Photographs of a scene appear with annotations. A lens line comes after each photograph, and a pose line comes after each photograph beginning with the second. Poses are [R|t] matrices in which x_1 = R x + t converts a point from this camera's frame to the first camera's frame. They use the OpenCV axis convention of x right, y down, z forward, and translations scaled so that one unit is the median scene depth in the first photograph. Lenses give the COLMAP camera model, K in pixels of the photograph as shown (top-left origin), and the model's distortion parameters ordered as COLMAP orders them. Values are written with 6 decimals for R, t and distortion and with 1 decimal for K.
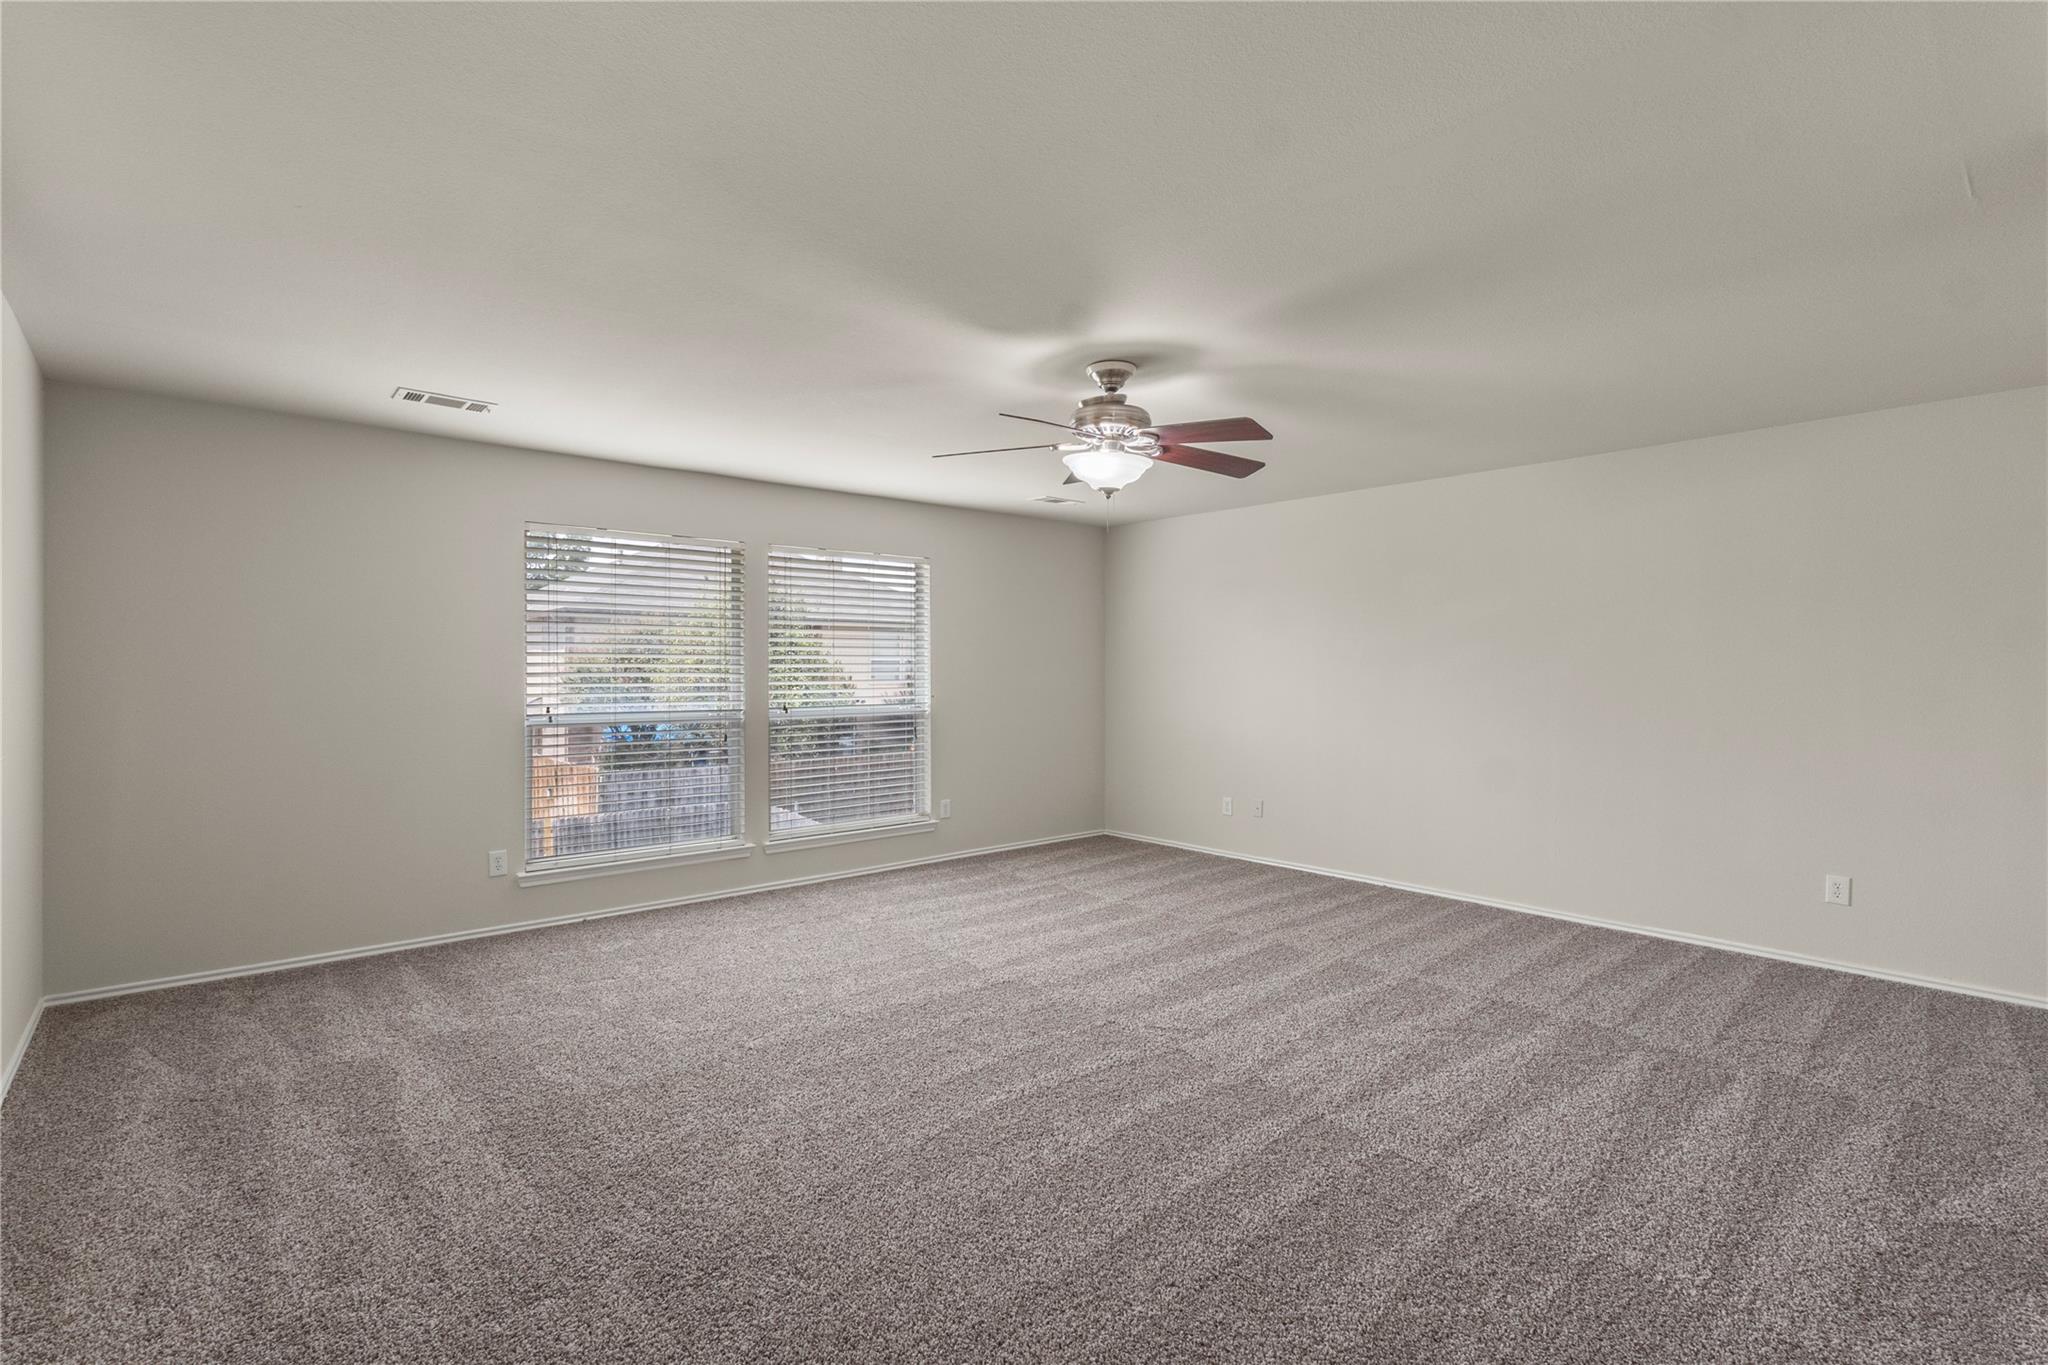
lens RADIAL K [[946.2, 0, 1011.9], [0, 946.2, 679.9], [0, 0, 1]] dist [-0.001923, 0.001533]
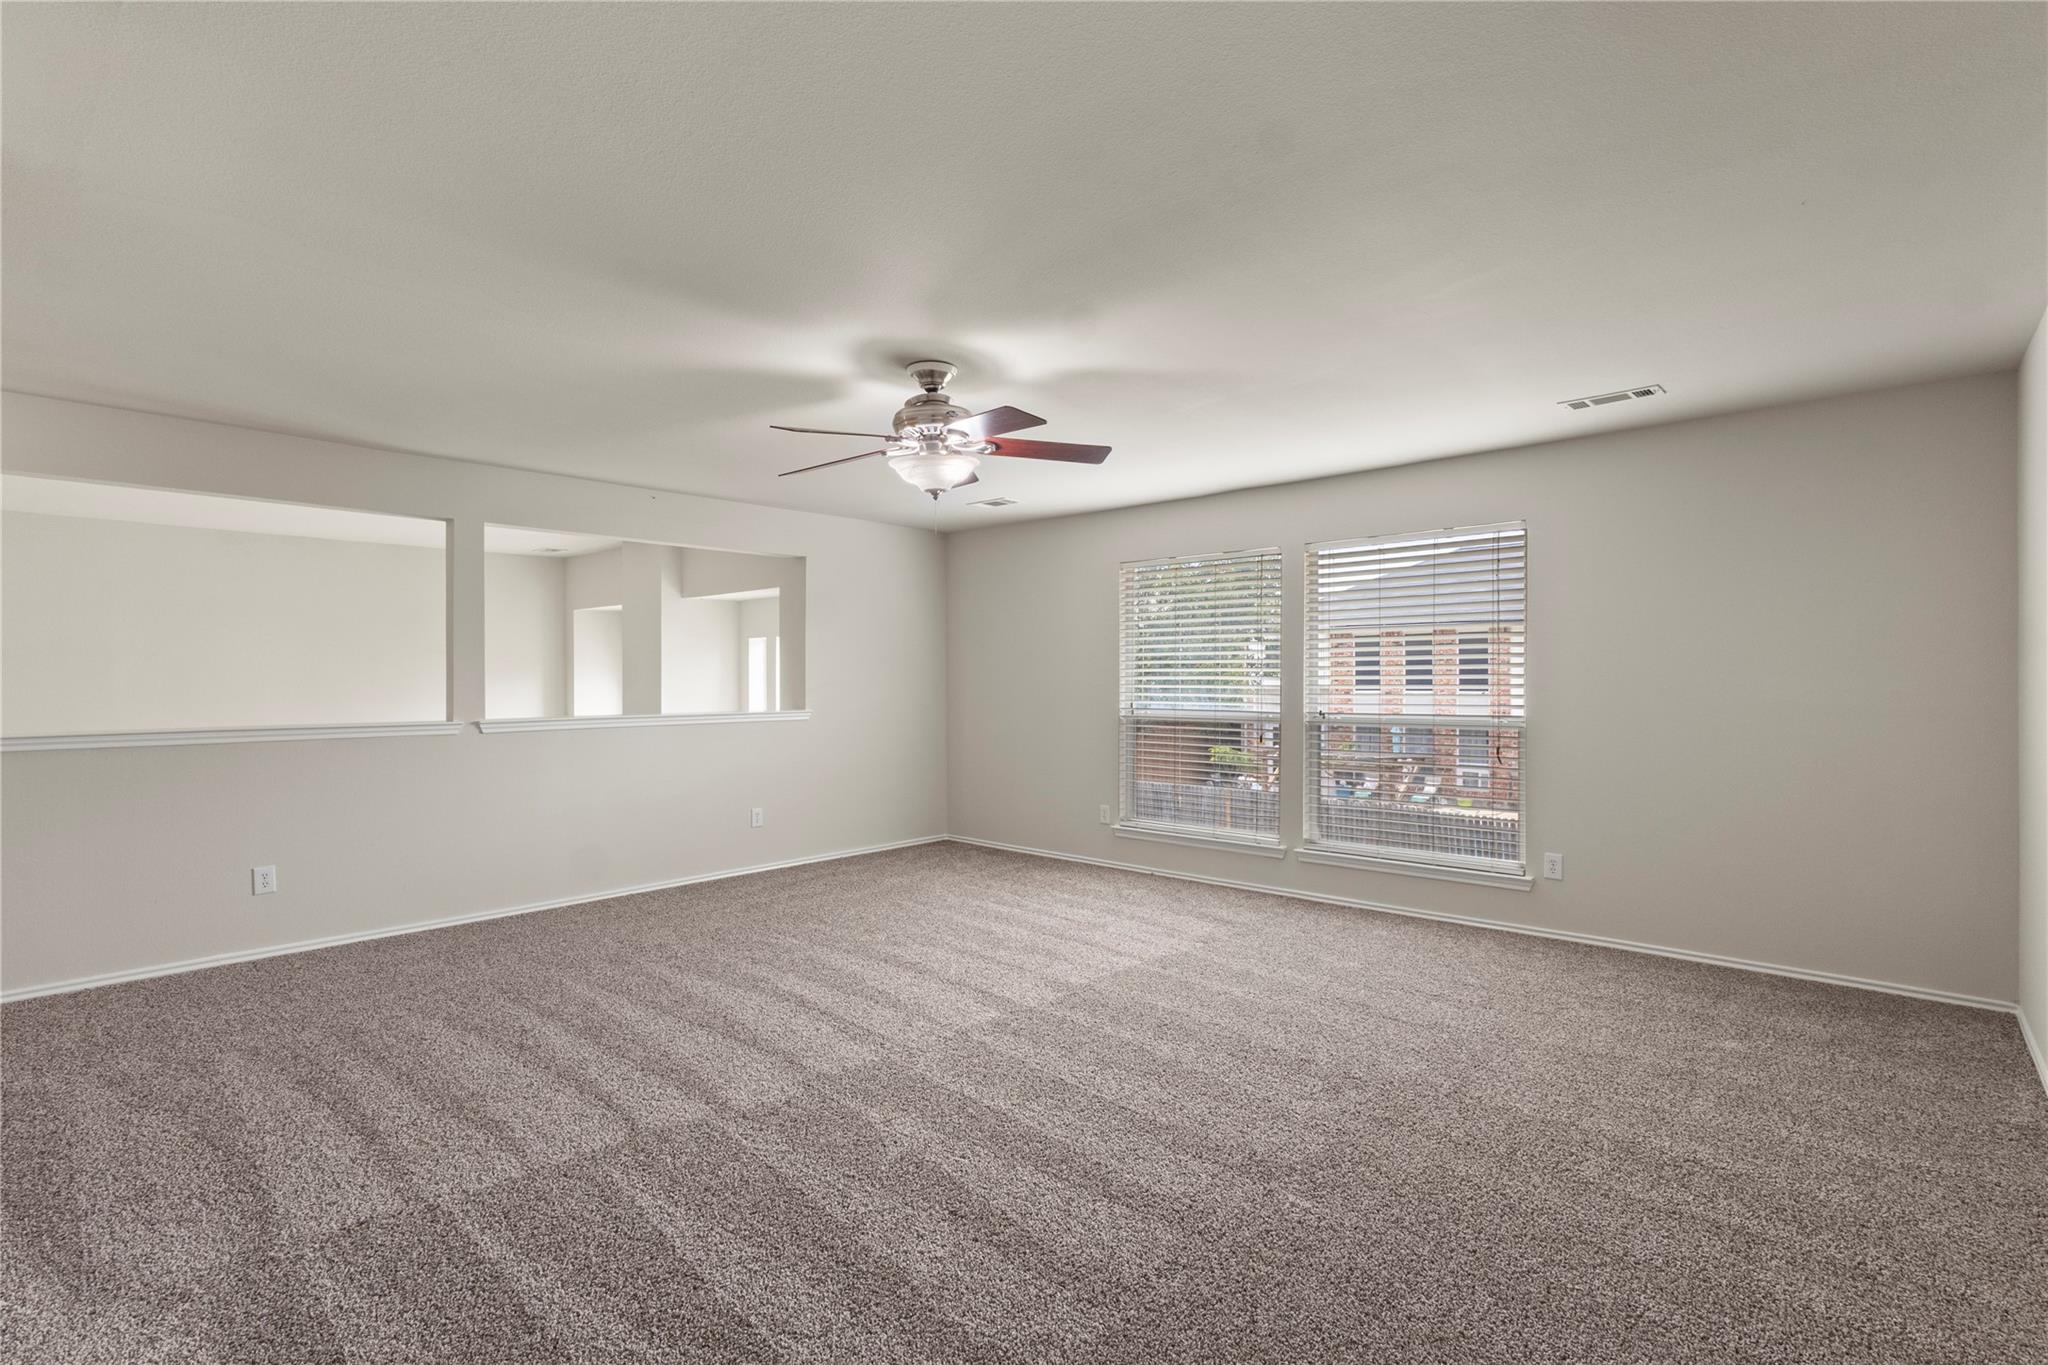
lens RADIAL K [[946.2, 0, 1029.7], [0, 946.2, 685.0], [0, 0, 1]] dist [-0.001923, 0.001533]
pose [[0.153916, 0.012840, -0.988000, 0.691373], [-0.008129, 0.999898, 0.011728, -0.007286], [0.988050, 0.006226, 0.154005, 0.596993]]
